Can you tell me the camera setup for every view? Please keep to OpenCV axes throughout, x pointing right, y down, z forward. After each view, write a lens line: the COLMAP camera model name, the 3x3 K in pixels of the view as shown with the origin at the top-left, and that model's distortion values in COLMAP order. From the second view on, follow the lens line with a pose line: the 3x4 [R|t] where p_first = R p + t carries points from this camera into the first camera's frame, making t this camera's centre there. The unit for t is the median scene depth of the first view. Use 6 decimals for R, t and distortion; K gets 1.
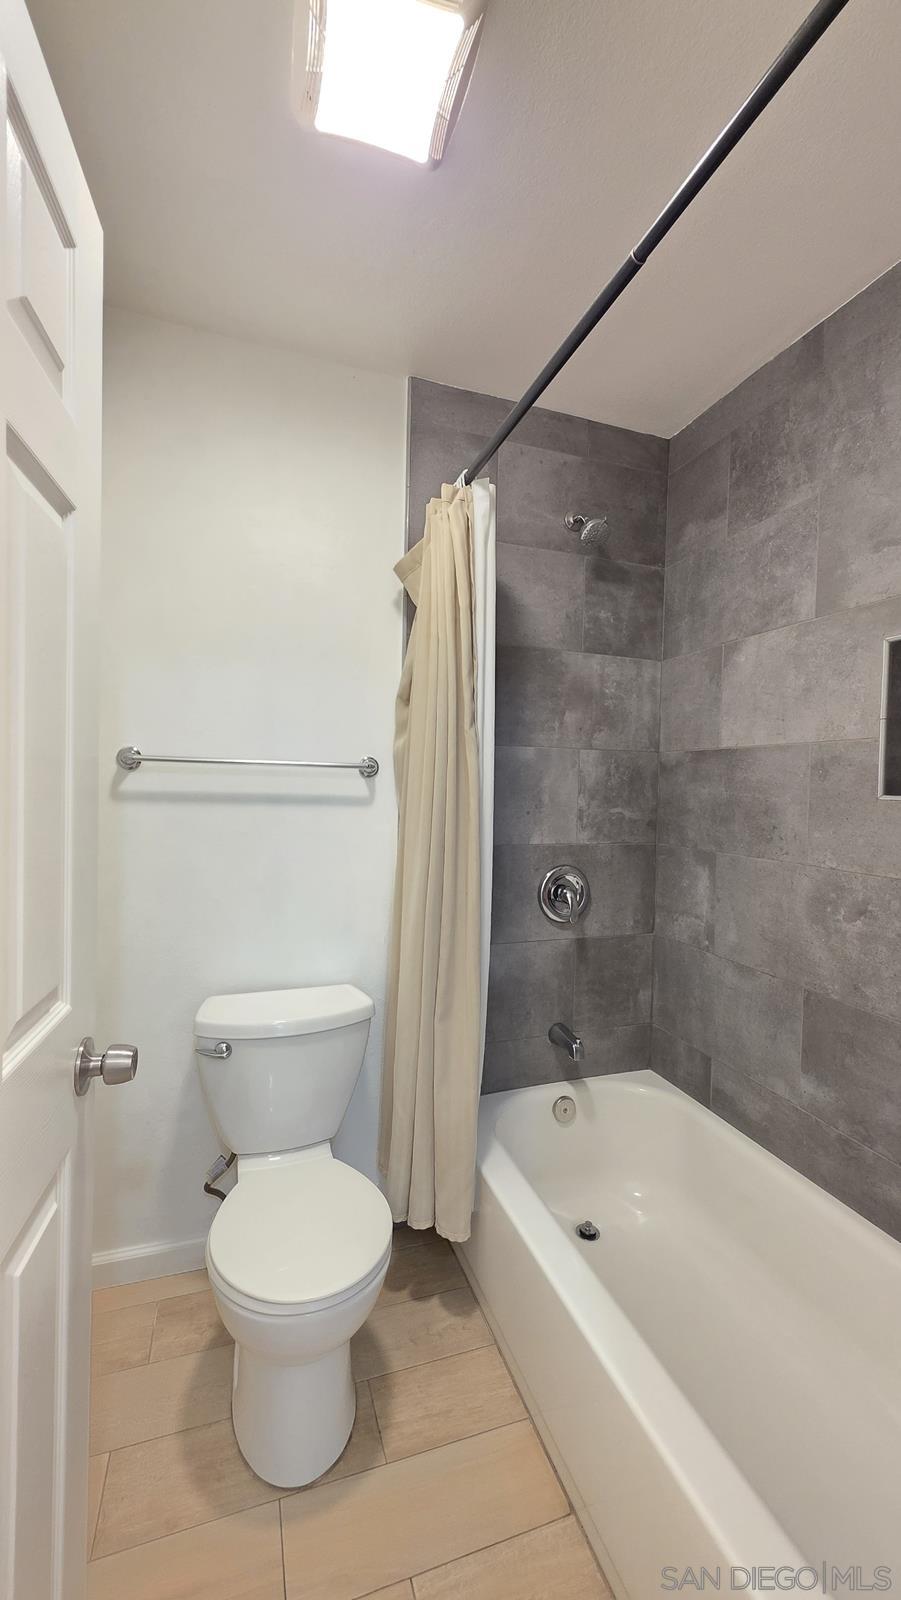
lens RADIAL K [[637.3, 0, 450.5], [0, 637.3, 800.0], [0, 0, 1]] dist [0.001921, -0.000144]
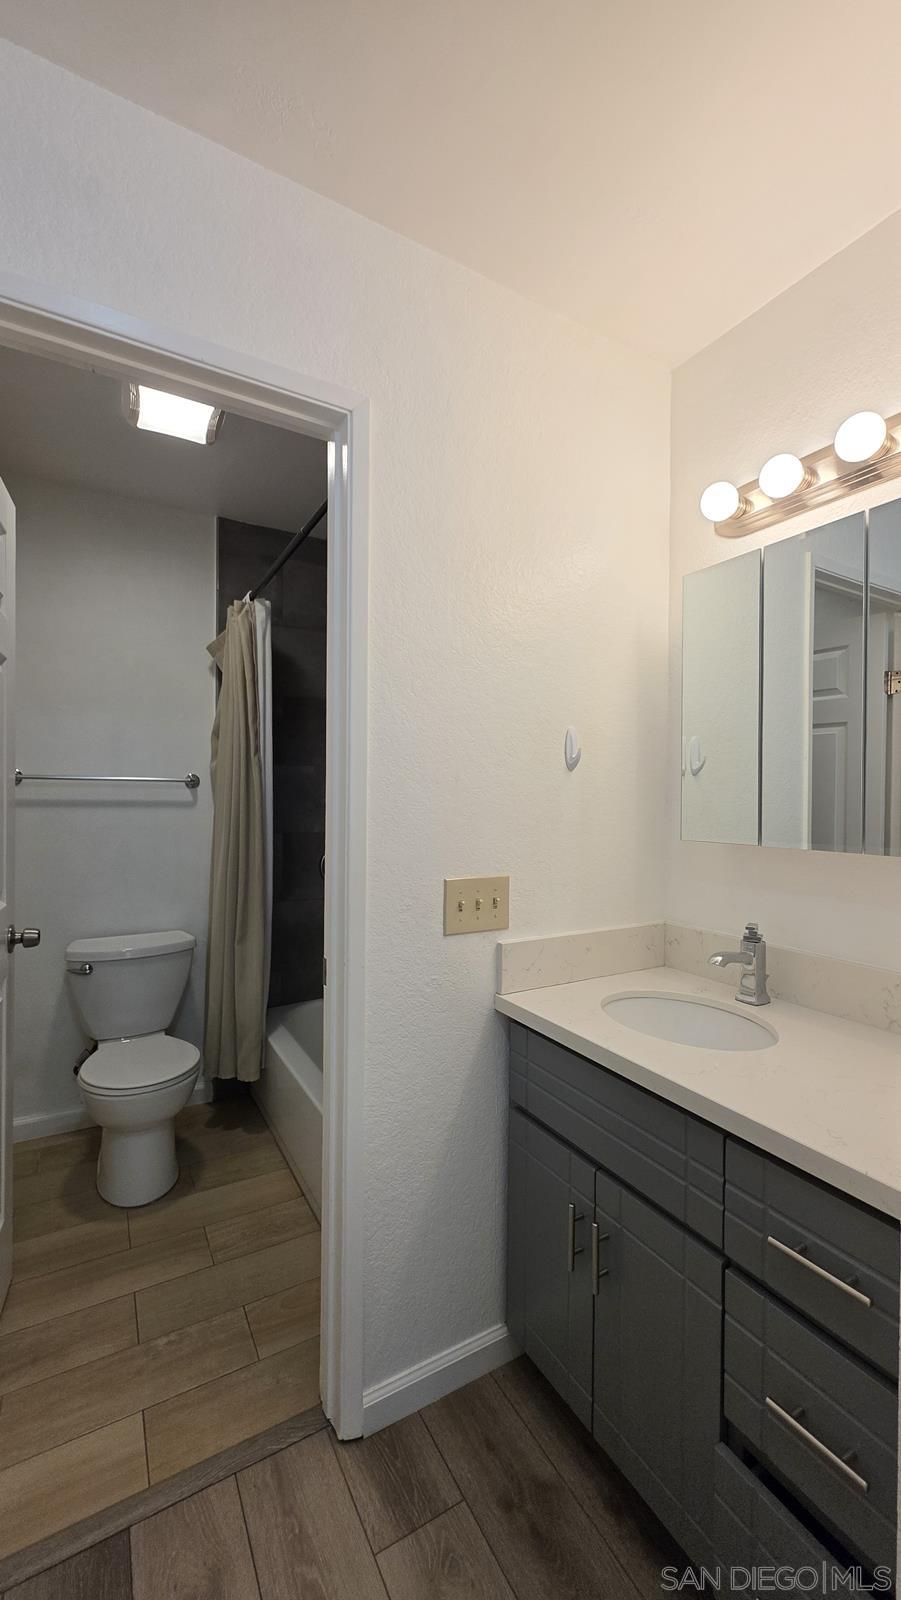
lens RADIAL K [[637.3, 0, 450.5], [0, 637.3, 800.0], [0, 0, 1]] dist [0.001921, -0.000144]
pose [[0.982385, -0.016823, 0.186111, 0.207064], [0.019229, 0.999753, -0.011131, 0.022539], [-0.185877, 0.014514, 0.982466, -0.625414]]
